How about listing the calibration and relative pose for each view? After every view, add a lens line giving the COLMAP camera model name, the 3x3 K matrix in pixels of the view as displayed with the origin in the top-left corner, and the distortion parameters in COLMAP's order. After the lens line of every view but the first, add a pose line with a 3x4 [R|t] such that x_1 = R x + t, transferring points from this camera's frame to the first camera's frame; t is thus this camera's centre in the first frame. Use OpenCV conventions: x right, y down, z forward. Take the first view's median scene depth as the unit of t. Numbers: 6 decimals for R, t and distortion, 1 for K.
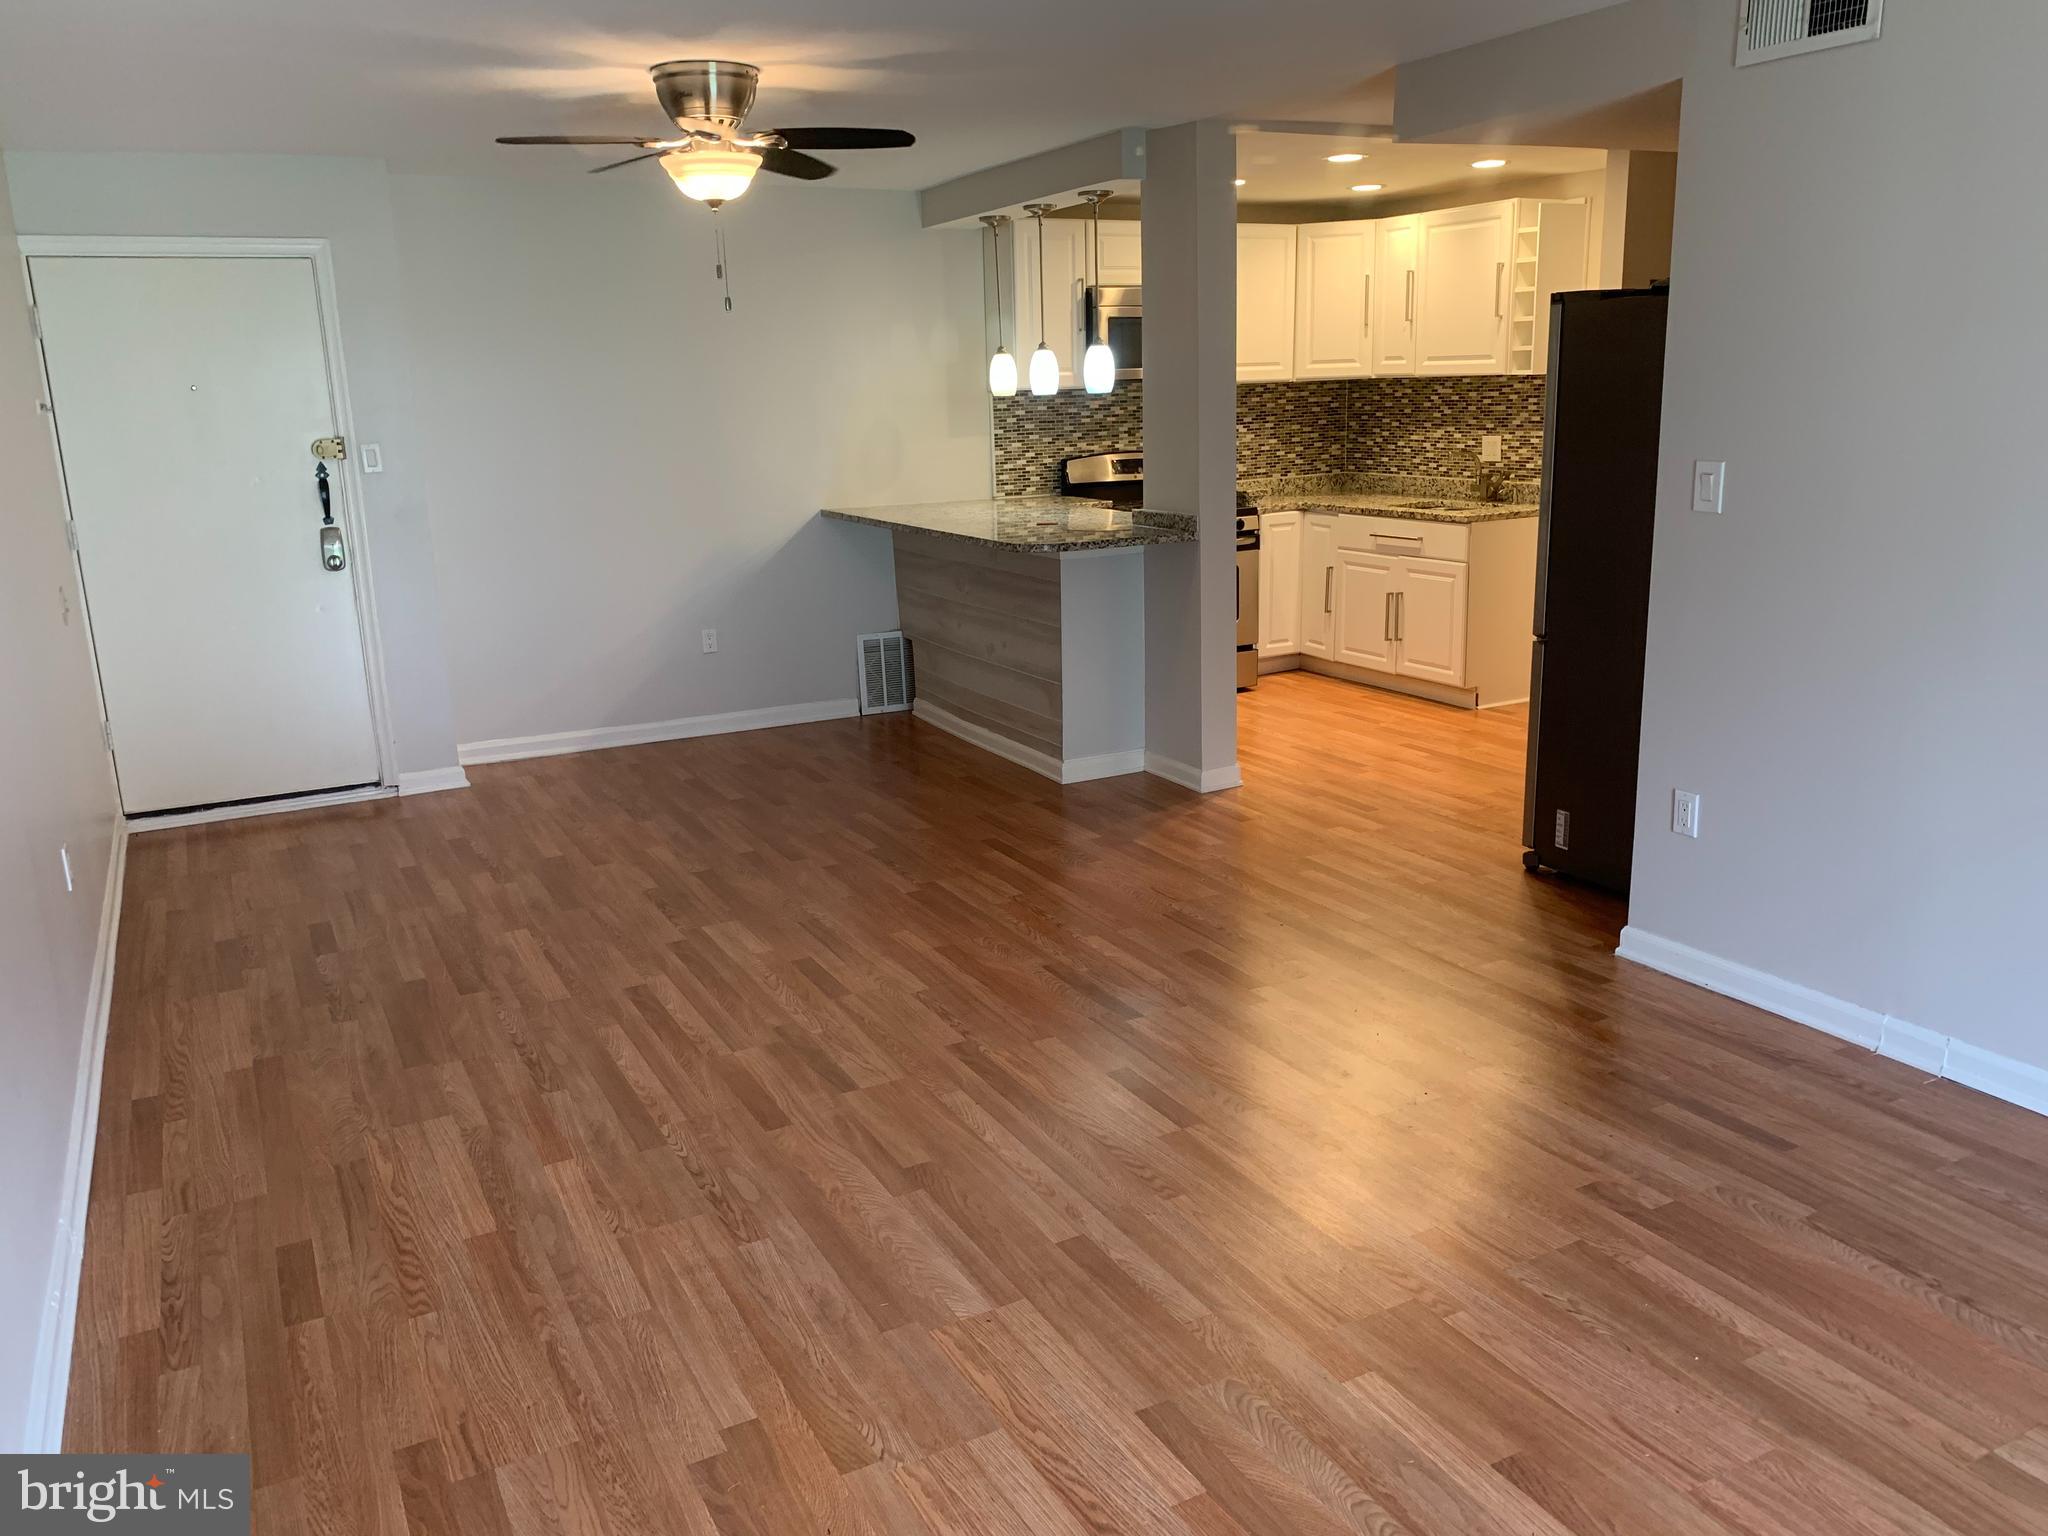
lens RADIAL K [[1563.8, 0, 1027.3], [0, 1563.8, 773.0], [0, 0, 1]] dist [0.034096, -0.045602]
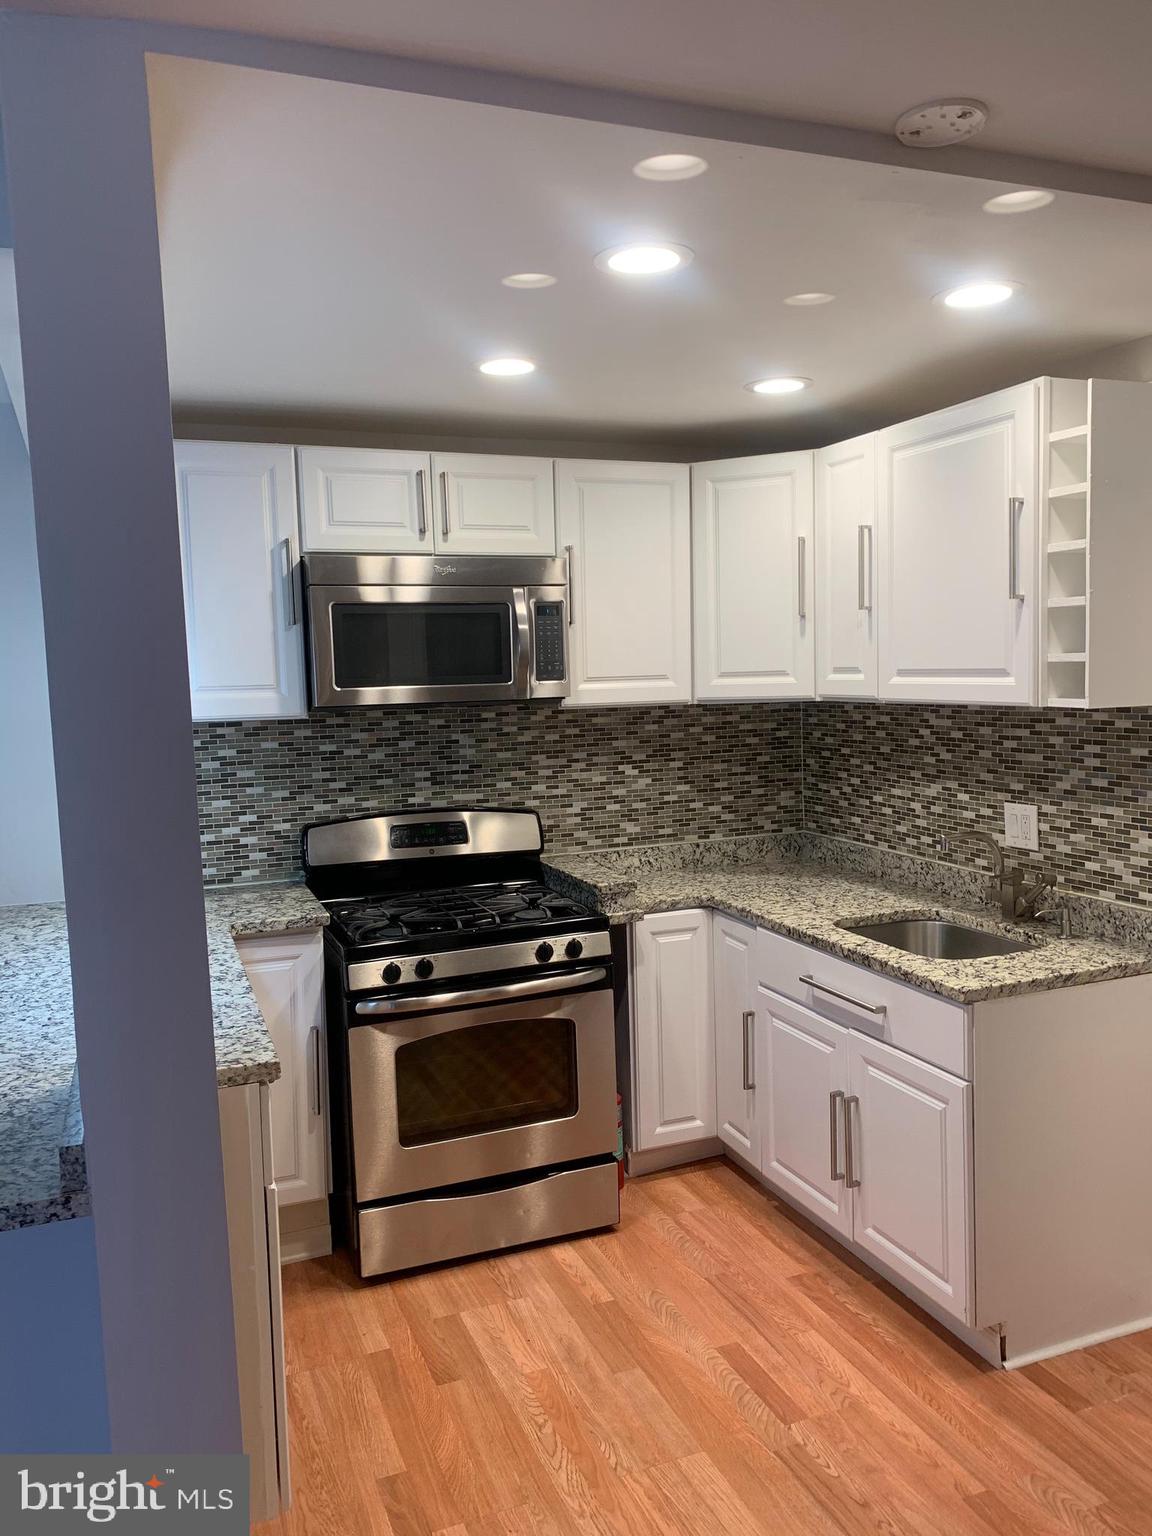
lens RADIAL K [[1172.8, 0, 584.4], [0, 1172.8, 761.7], [0, 0, 1]] dist [0.034096, -0.045602]
pose [[0.994654, 0.013747, -0.102342, 0.176000], [-0.030094, 0.986667, -0.159943, -0.151591], [0.098779, 0.162168, 0.981807, 0.543834]]
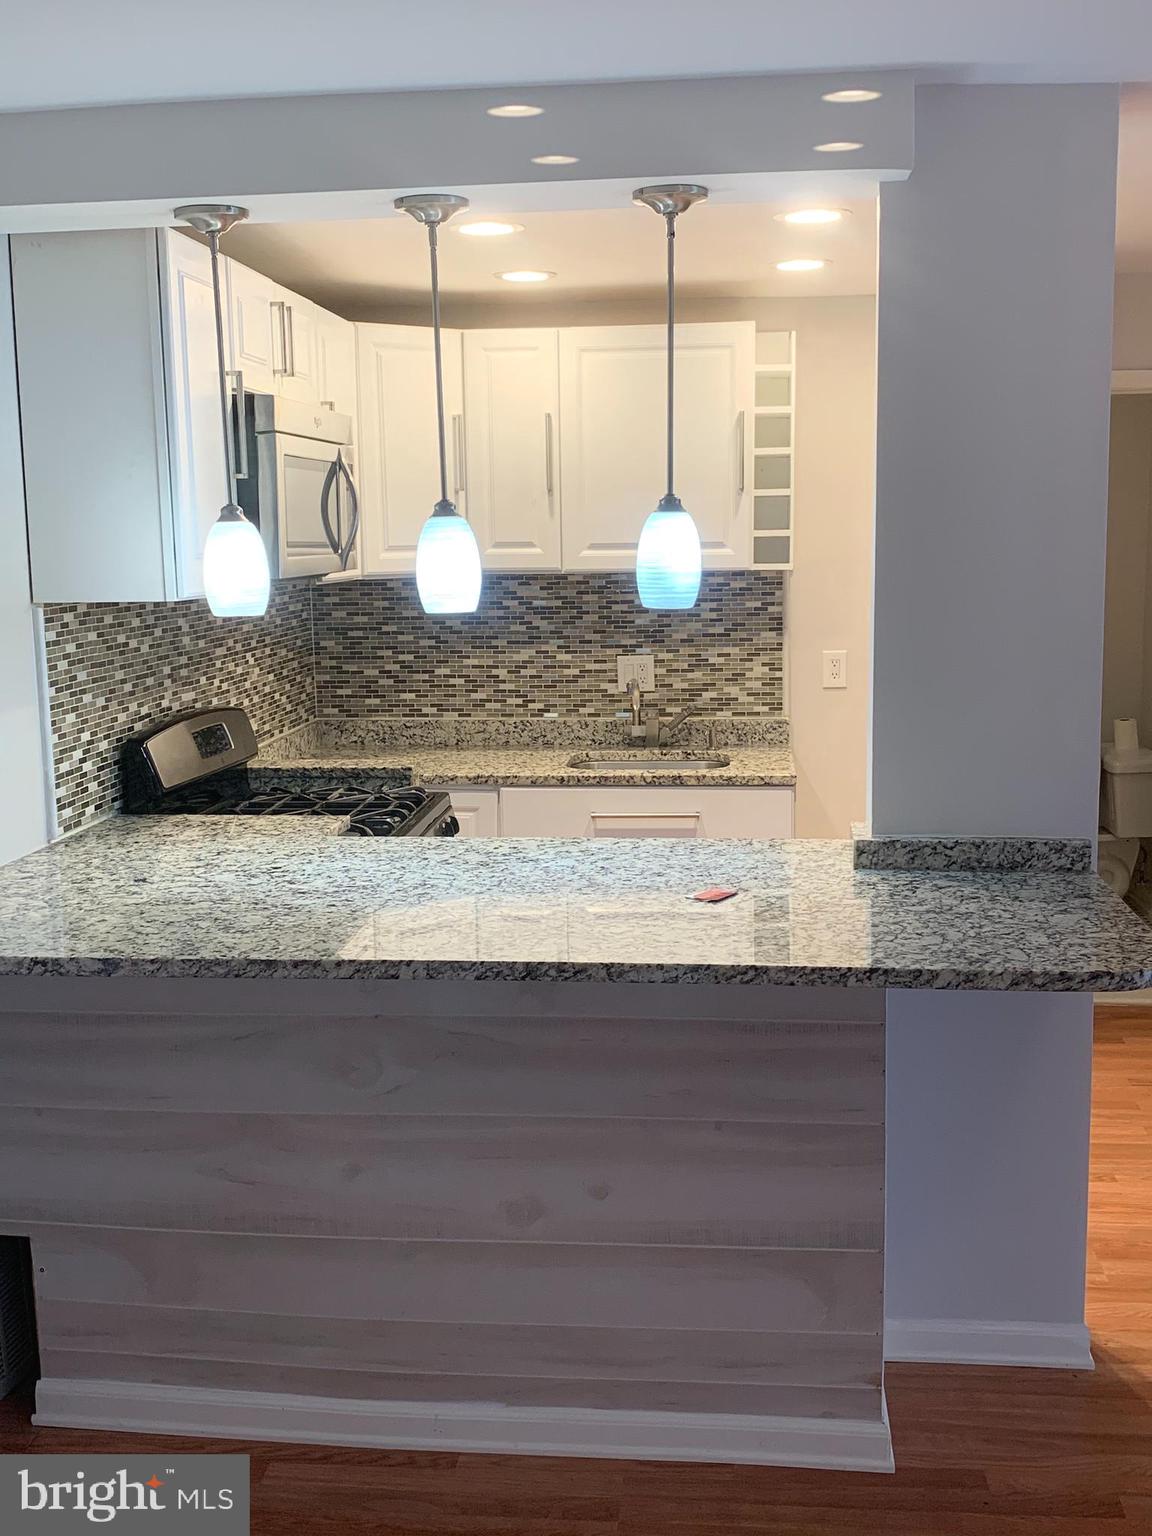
lens RADIAL K [[1608.6, 0, 597.9], [0, 1608.6, 761.4], [0, 0, 1]] dist [0.147392, 0.000000]
pose [[0.537906, -0.097216, 0.837381, -0.306076], [0.204333, 0.978743, -0.017630, -0.153949], [-0.817866, 0.180588, 0.546335, 0.608465]]
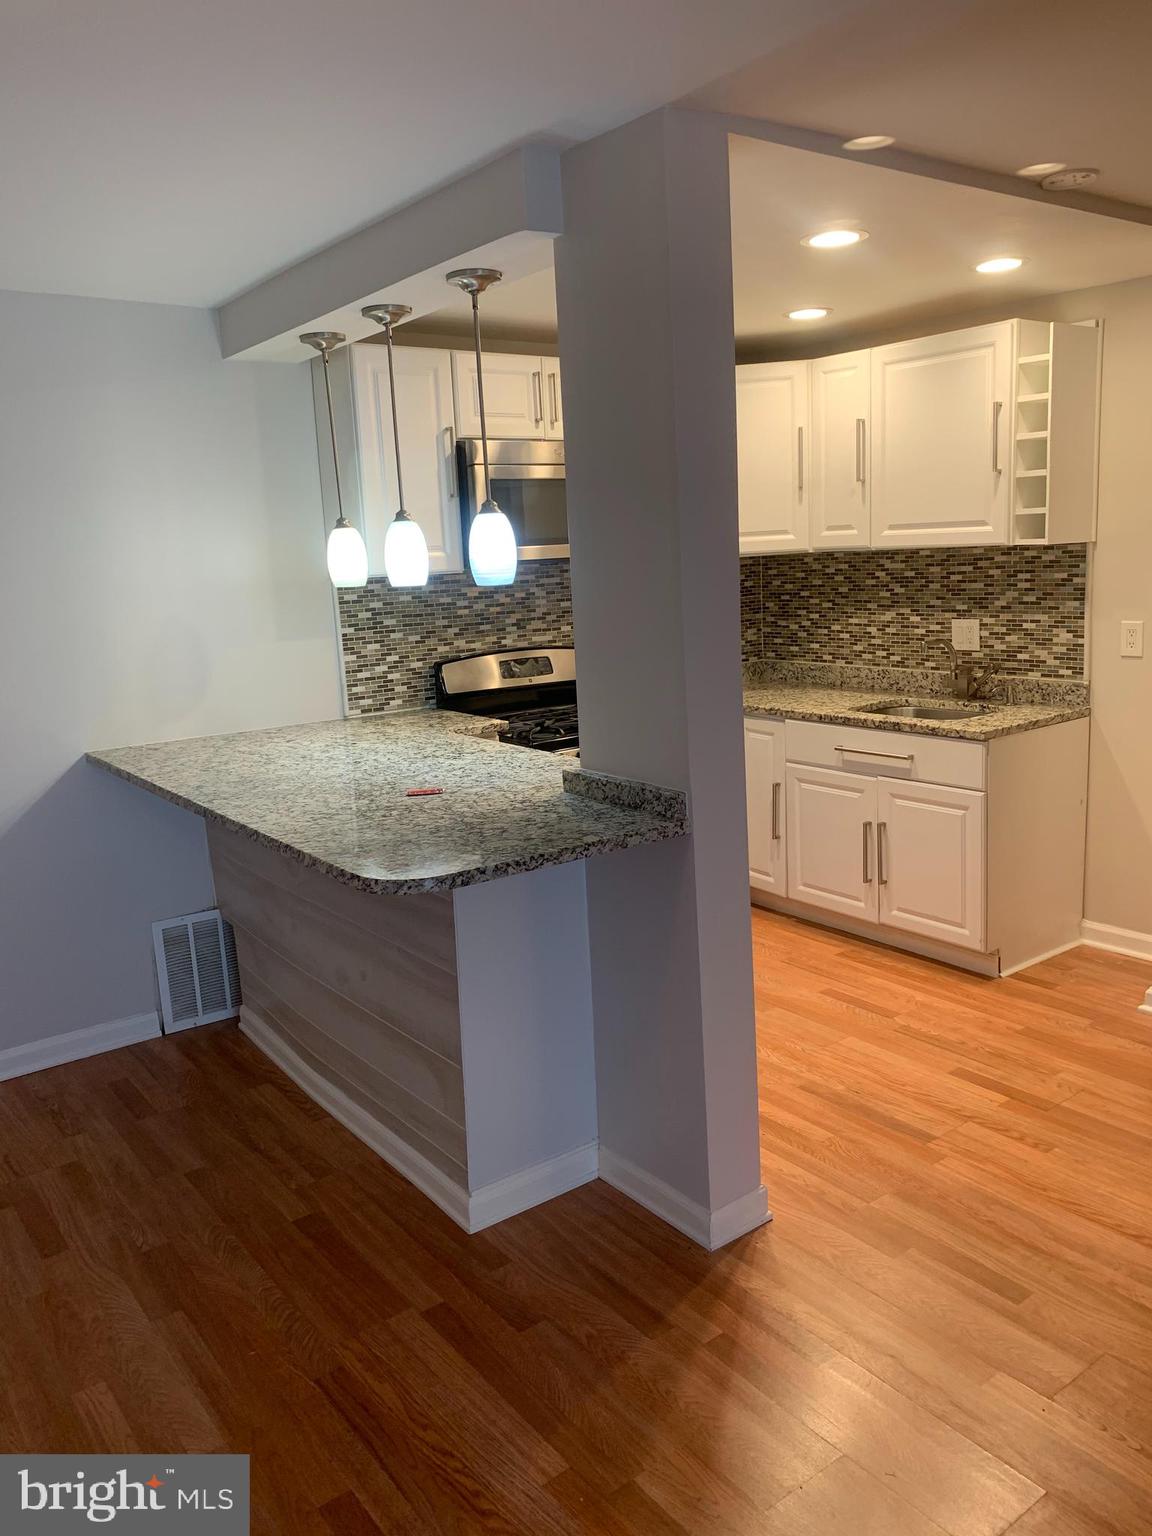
lens RADIAL K [[1172.8, 0, 579.2], [0, 1172.8, 755.7], [0, 0, 1]] dist [0.034096, -0.045602]
pose [[0.986281, -0.043395, 0.159270, -0.001259], [0.055344, 0.995913, -0.071370, -0.108260], [-0.155522, 0.079205, 0.984652, 0.421178]]
